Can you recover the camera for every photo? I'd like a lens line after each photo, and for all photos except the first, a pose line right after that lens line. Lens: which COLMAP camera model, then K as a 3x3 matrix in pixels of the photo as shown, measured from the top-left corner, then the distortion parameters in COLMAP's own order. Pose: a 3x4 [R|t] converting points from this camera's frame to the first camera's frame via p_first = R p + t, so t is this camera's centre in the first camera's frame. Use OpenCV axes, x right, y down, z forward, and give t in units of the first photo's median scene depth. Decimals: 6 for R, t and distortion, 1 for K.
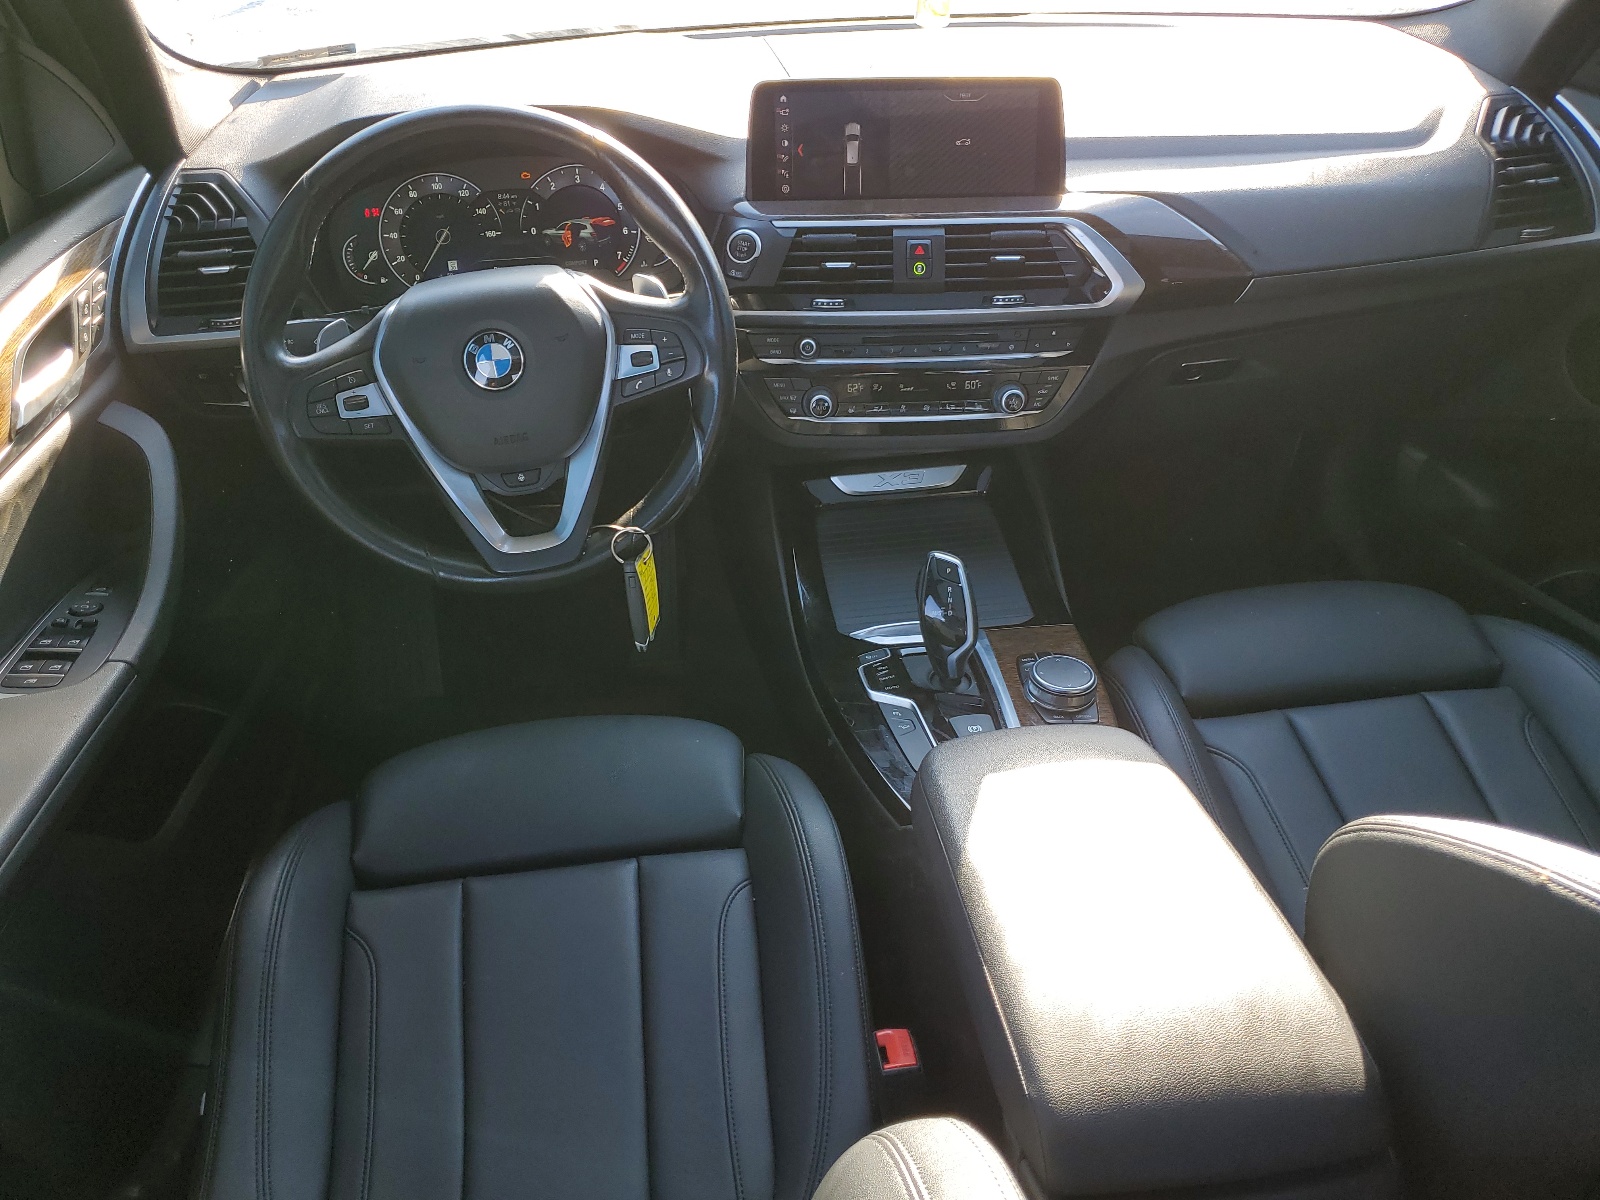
lens RADIAL K [[1227.8, 0, 800.9], [0, 1227.8, 595.4], [0, 0, 1]] dist [-0.011180, -0.001953]
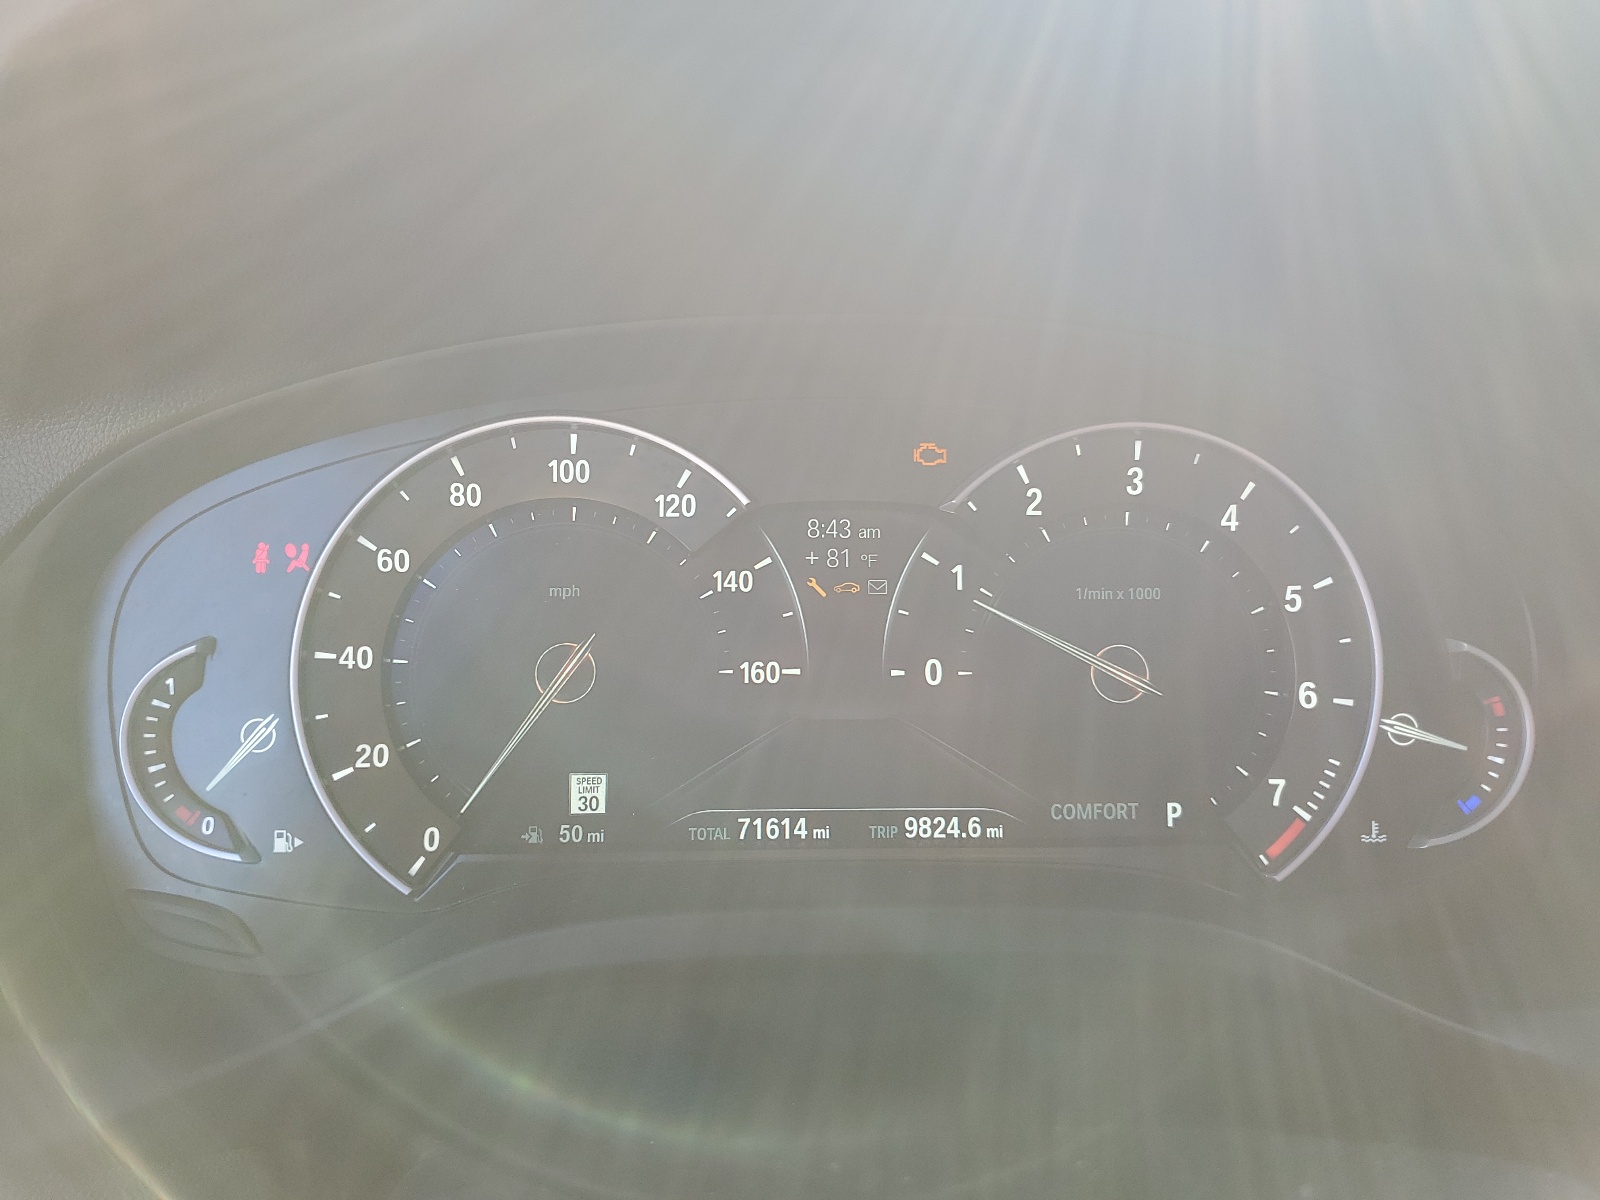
lens RADIAL K [[1227.8, 0, 798.1], [0, 1227.8, 600.7], [0, 0, 1]] dist [-0.011180, -0.001953]
pose [[0.992027, 0.058716, -0.111509, -0.221557], [-0.090047, 0.949288, -0.301239, -0.238438], [0.088166, 0.308878, 0.947006, 0.774515]]
